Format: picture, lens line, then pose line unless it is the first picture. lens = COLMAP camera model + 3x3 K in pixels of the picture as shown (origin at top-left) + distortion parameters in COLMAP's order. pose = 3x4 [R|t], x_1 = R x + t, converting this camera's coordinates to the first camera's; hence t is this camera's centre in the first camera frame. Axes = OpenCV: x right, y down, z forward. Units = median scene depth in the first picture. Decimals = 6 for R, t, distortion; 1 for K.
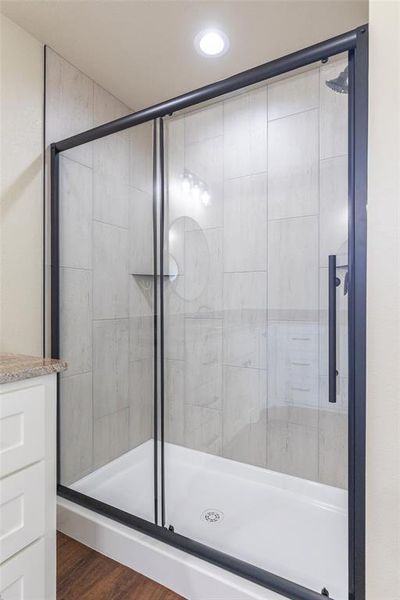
lens RADIAL K [[318.7, 0, 208.9], [0, 318.7, 302.2], [0, 0, 1]] dist [-0.002313, -0.001017]
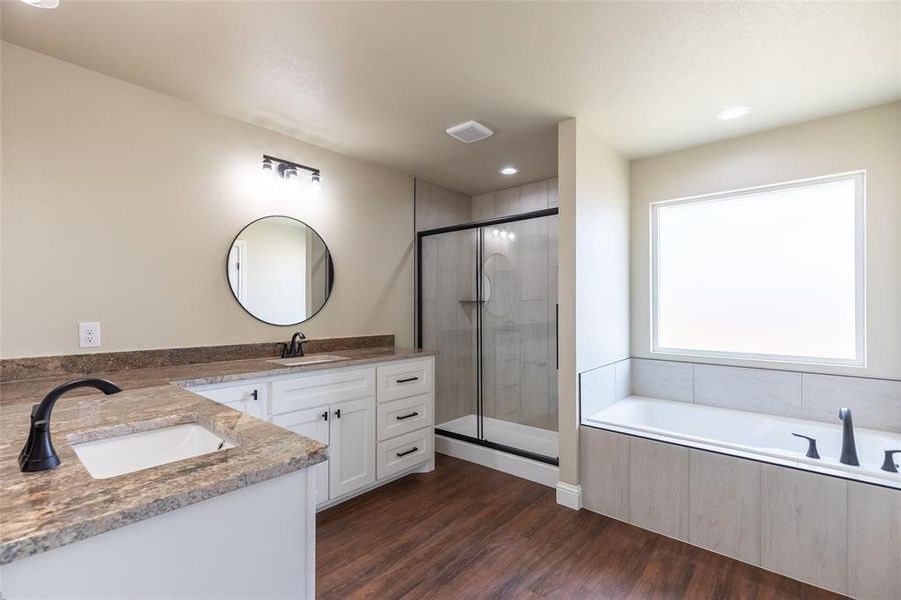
lens RADIAL K [[405.4, 0, 448.3], [0, 405.4, 299.1], [0, 0, 1]] dist [0.002376, -0.000619]
pose [[0.979195, -0.005768, -0.202839, 0.120926], [0.001403, 0.999764, -0.021657, -0.068733], [0.202916, 0.020922, 0.978973, -1.112132]]
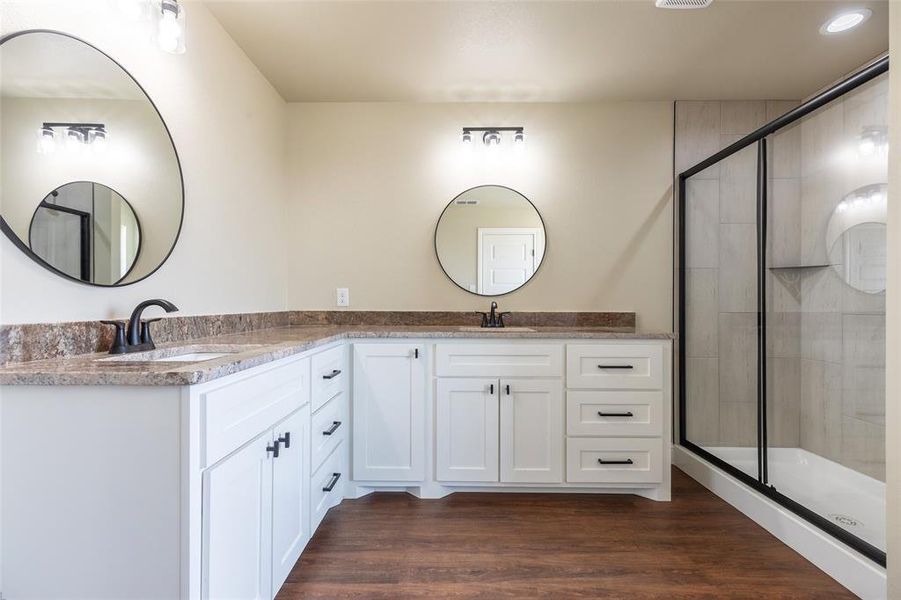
lens RADIAL K [[398.0, 0, 450.9], [0, 398.0, 303.8], [0, 0, 1]] dist [-0.001254, -0.000207]
pose [[0.482815, 0.000792, -0.875722, 0.446898], [-0.002934, 0.999995, -0.000713, 0.031723], [0.875718, 0.002913, 0.482815, -0.561152]]
